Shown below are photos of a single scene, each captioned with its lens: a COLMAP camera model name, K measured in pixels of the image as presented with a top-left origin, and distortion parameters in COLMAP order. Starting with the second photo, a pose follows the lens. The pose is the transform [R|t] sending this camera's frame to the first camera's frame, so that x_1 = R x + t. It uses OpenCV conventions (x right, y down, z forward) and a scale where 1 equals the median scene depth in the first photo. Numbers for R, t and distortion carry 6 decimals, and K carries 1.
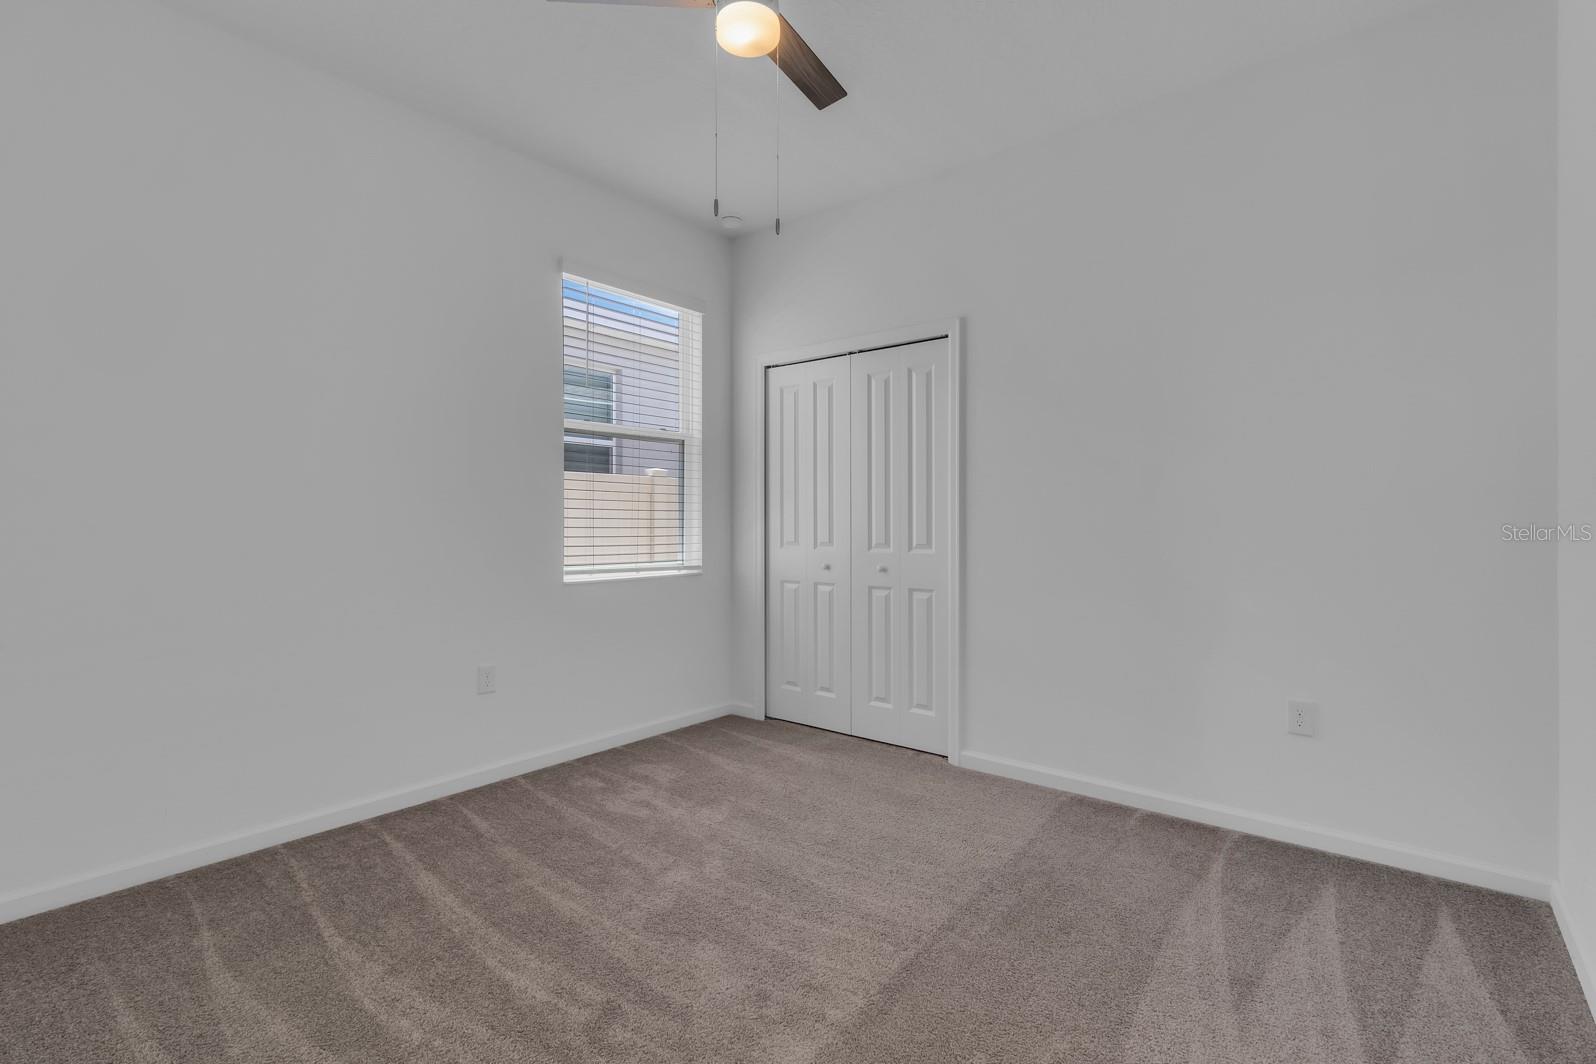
lens RADIAL K [[746.2, 0, 825.9], [0, 746.2, 540.5], [0, 0, 1]] dist [0.001688, 0.000155]
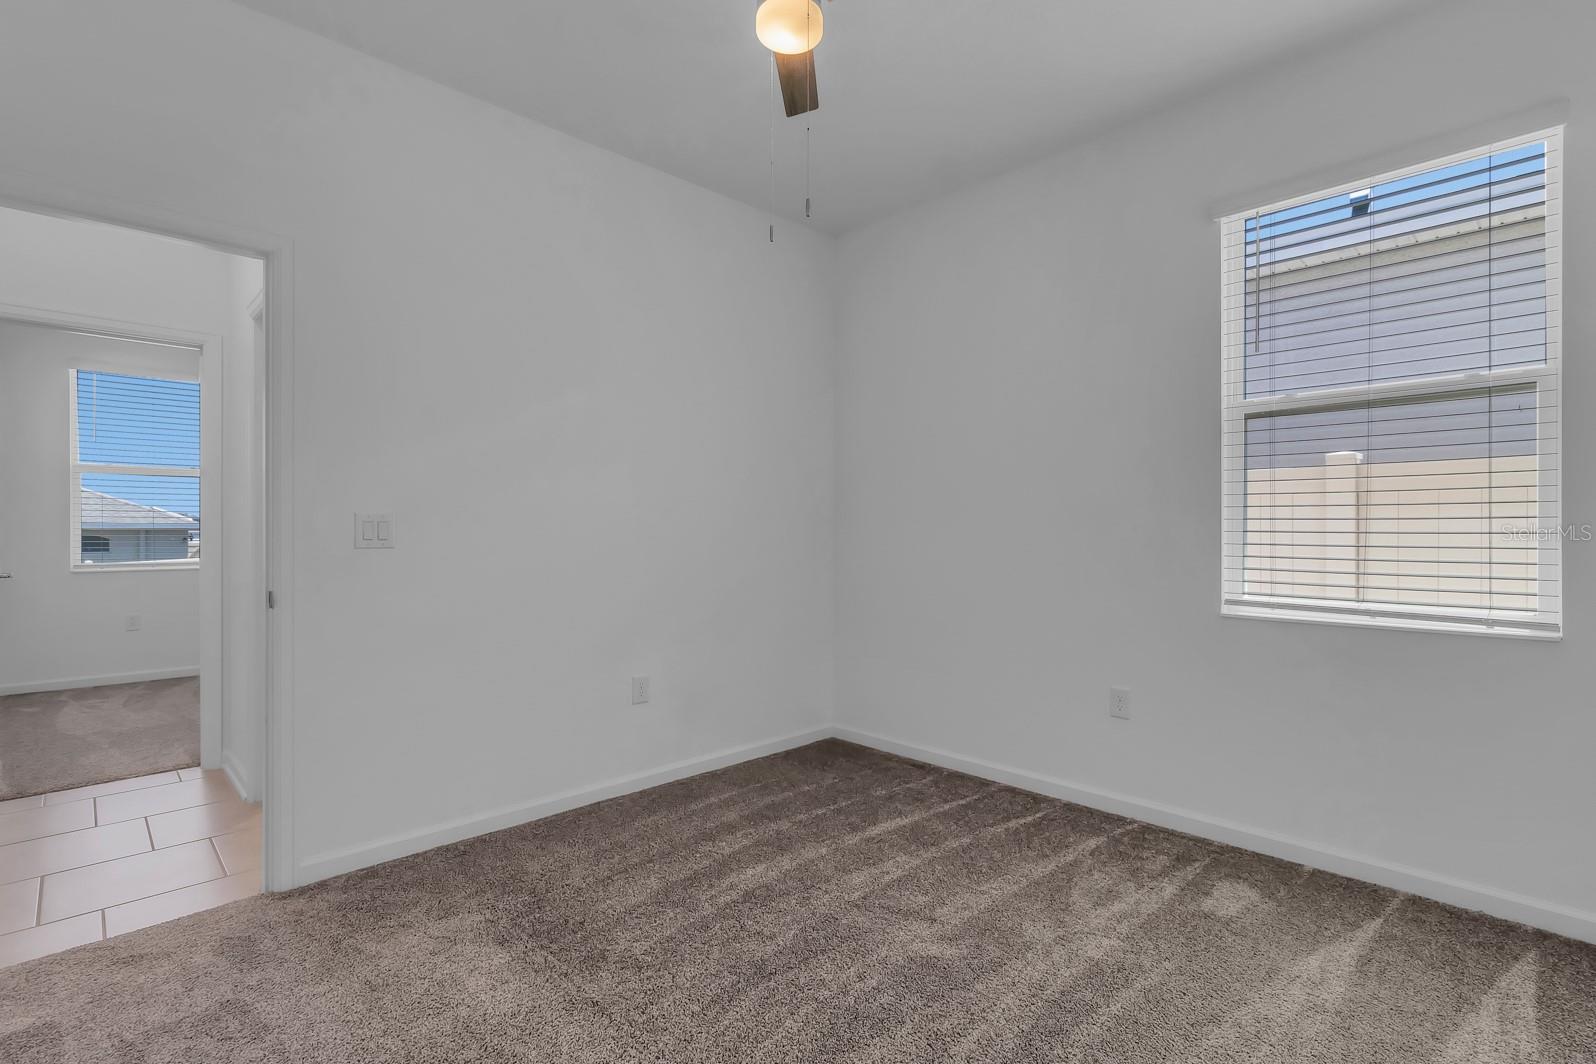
lens RADIAL K [[736.8, 0, 803.9], [0, 736.8, 526.1], [0, 0, 1]] dist [0.005951, -0.000062]
pose [[-0.127513, -0.013515, -0.991745, 0.535820], [-0.031880, 0.999446, -0.009521, -0.015965], [0.991324, 0.030403, -0.127874, 0.728490]]
